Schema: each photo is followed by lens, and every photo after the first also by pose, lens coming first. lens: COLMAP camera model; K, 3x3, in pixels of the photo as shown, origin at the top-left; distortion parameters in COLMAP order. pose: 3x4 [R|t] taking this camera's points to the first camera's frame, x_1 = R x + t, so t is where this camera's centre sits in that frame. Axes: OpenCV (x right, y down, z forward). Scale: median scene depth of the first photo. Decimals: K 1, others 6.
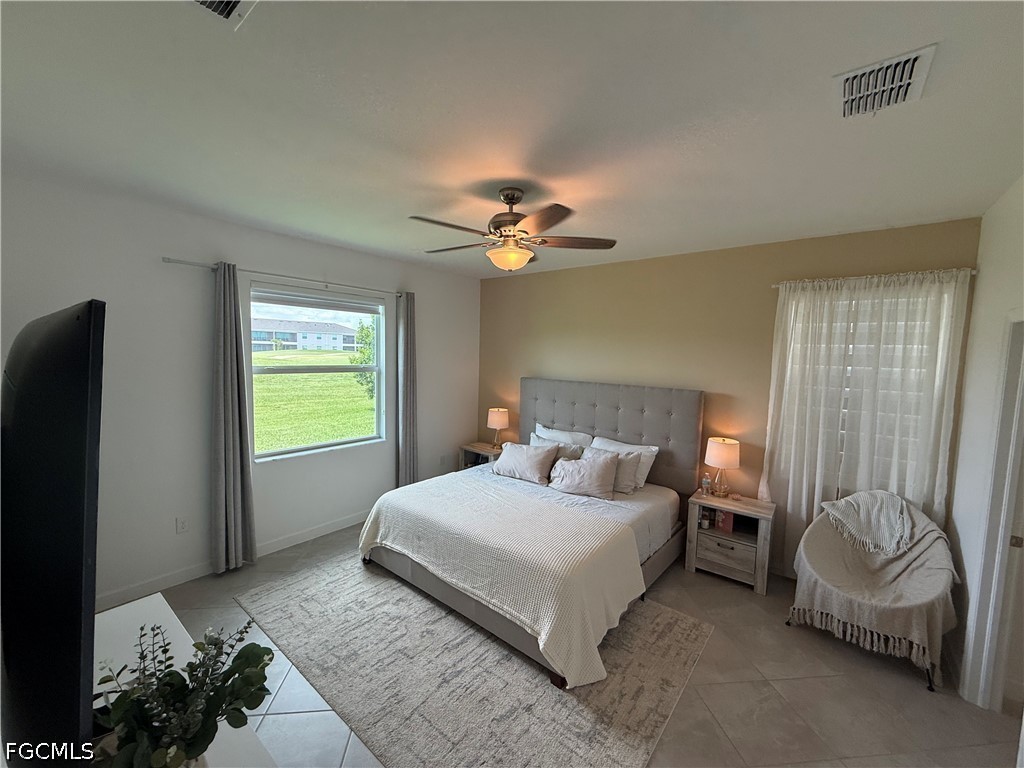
lens RADIAL K [[406.7, 0, 510.5], [0, 406.7, 385.5], [0, 0, 1]] dist [0.001106, -0.000020]
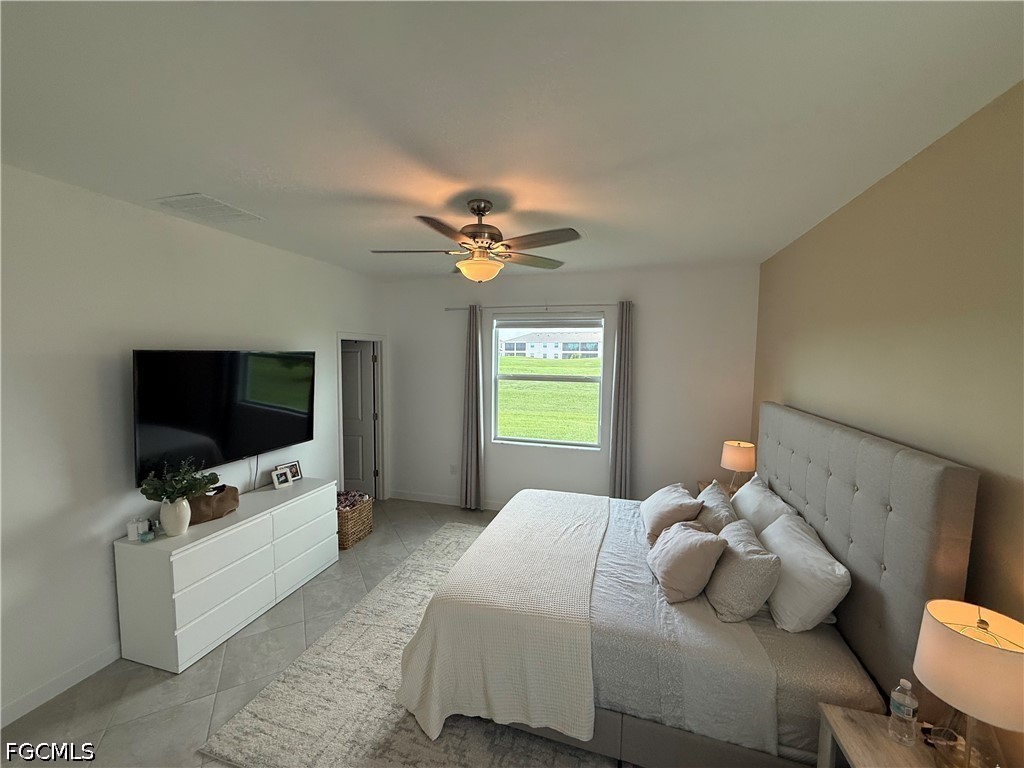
lens RADIAL K [[406.7, 0, 510.5], [0, 406.7, 385.5], [0, 0, 1]] dist [0.001106, -0.000020]
pose [[0.375128, 0.045889, -0.925836, 0.766808], [-0.078460, 0.996762, 0.017614, -0.038697], [0.923646, 0.066034, 0.377514, 0.568531]]
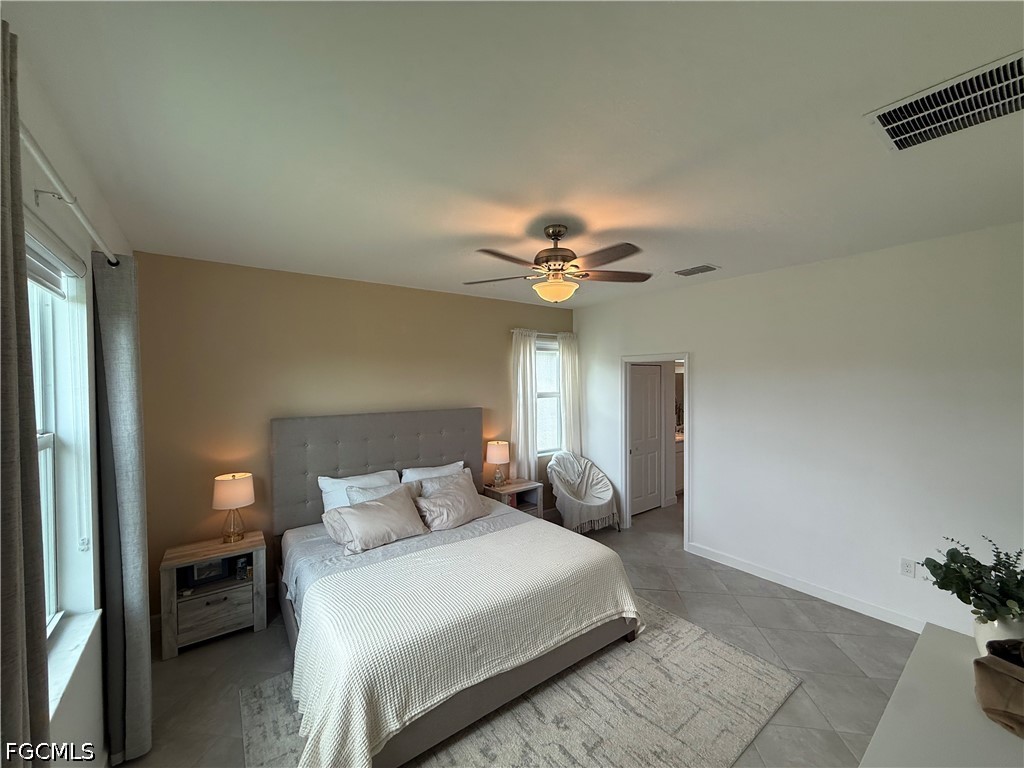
lens RADIAL K [[411.7, 0, 515.2], [0, 411.7, 379.7], [0, 0, 1]] dist [-0.001182, -0.000316]
pose [[0.242172, -0.027427, 0.969846, -0.846187], [0.098801, 0.995101, 0.003471, -0.075924], [-0.965190, 0.094981, 0.243695, 0.687184]]
